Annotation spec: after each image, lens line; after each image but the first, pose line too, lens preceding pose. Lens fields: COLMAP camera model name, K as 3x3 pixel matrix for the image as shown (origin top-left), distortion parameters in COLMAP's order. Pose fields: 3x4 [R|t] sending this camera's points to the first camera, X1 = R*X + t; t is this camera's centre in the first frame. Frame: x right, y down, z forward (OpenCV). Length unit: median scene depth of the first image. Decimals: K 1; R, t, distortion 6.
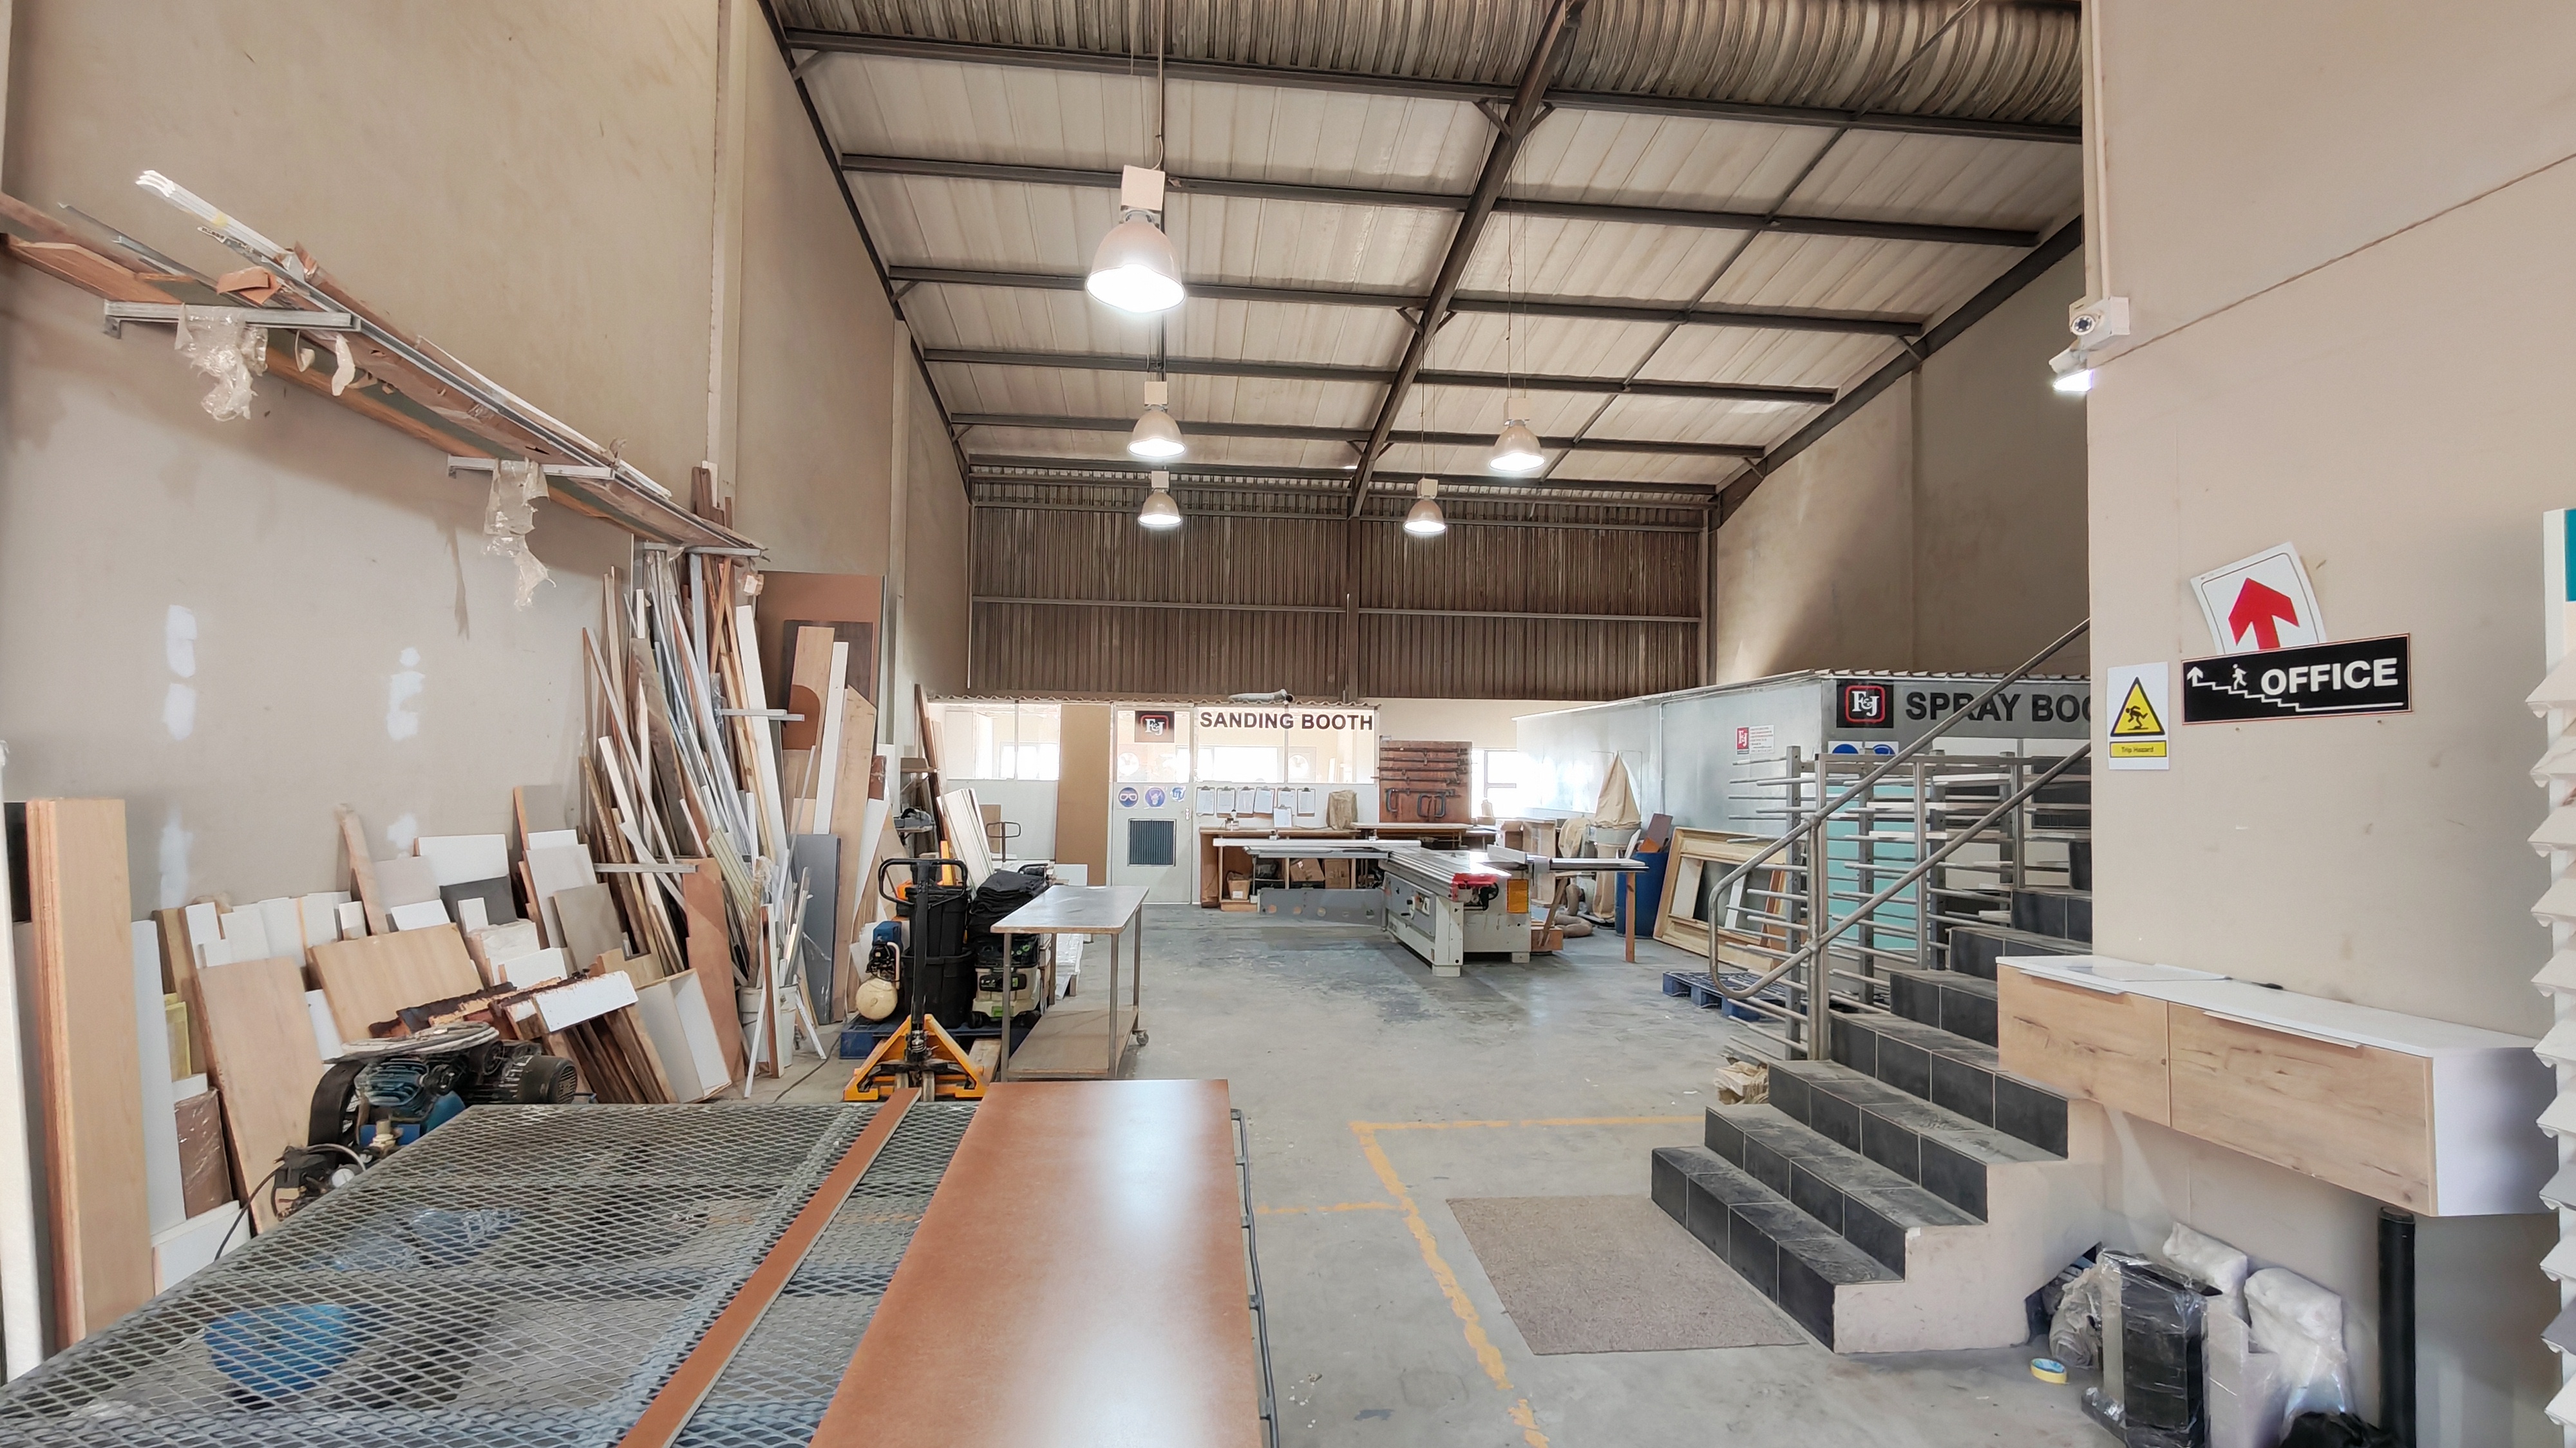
lens RADIAL K [[1176.5, 0, 1291.6], [0, 1176.5, 740.9], [0, 0, 1]] dist [-0.003947, 0.001777]
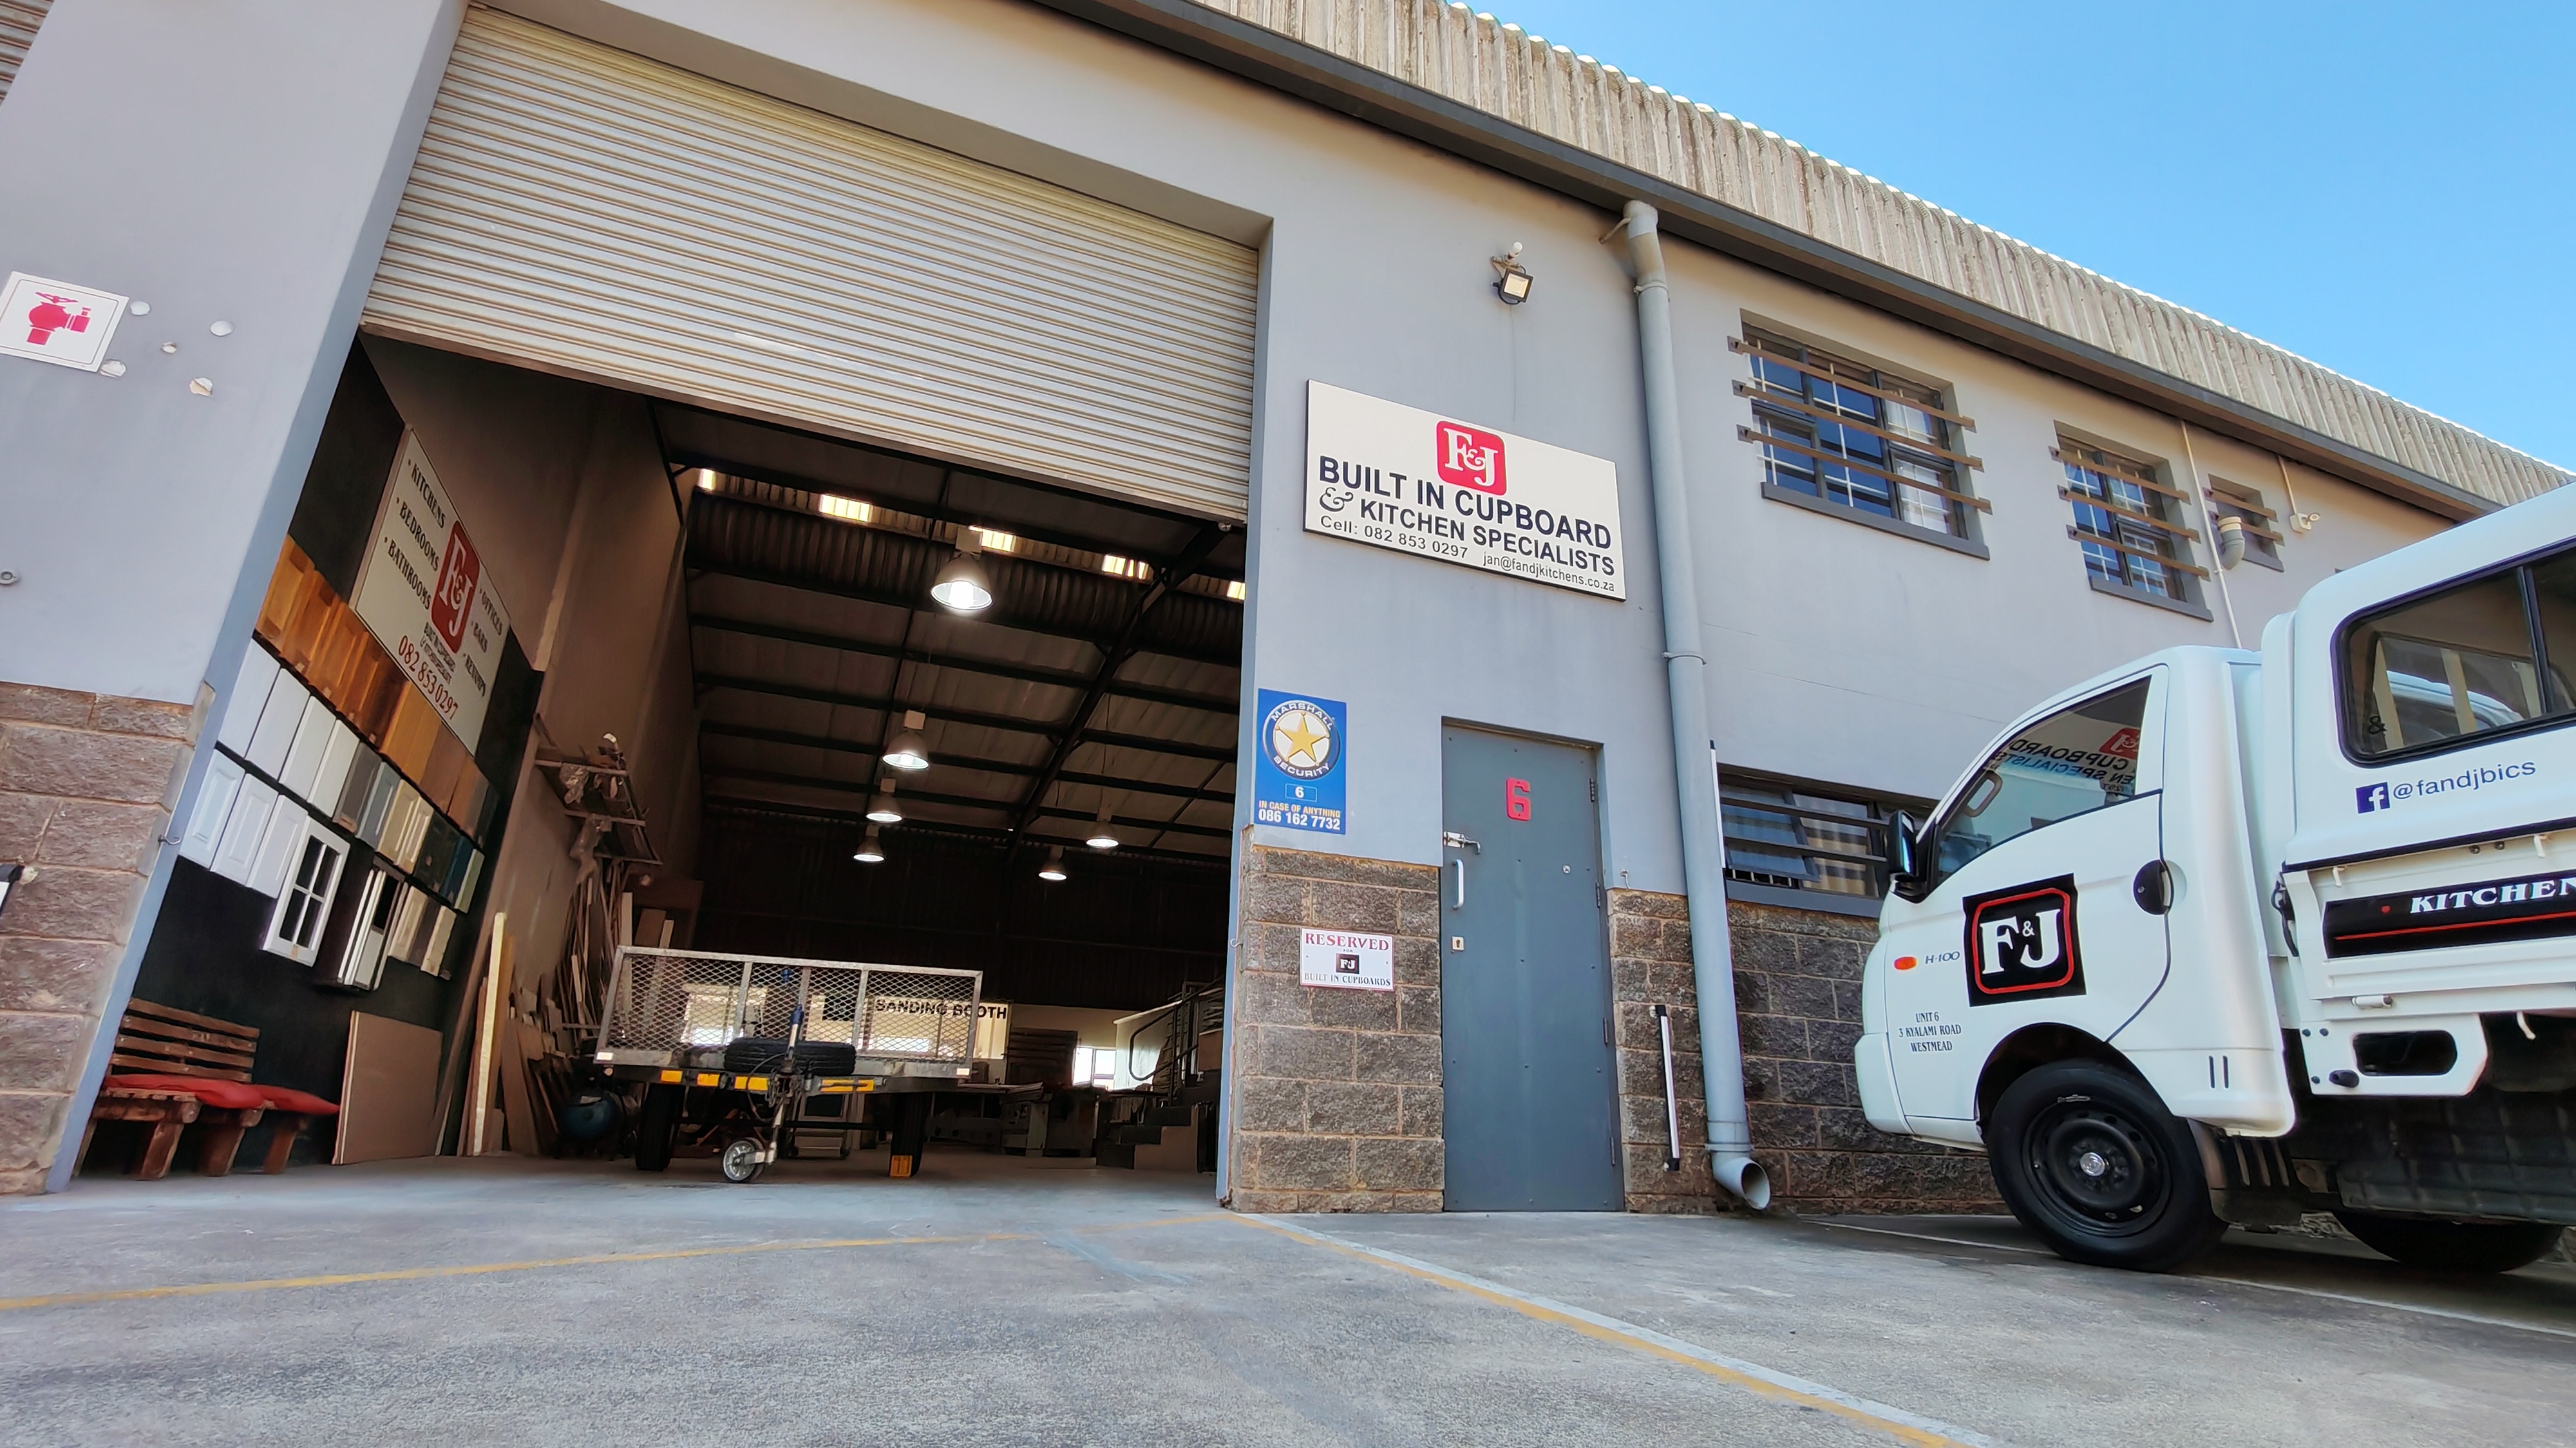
lens RADIAL K [[1176.5, 0, 1289.0], [0, 1176.5, 740.5], [0, 0, 1]] dist [-0.003947, 0.001777]
pose [[0.959043, 0.104152, 0.263418, -0.010089], [-0.022458, 0.954979, -0.295823, 0.087022], [-0.282369, 0.277791, 0.918205, -0.494654]]
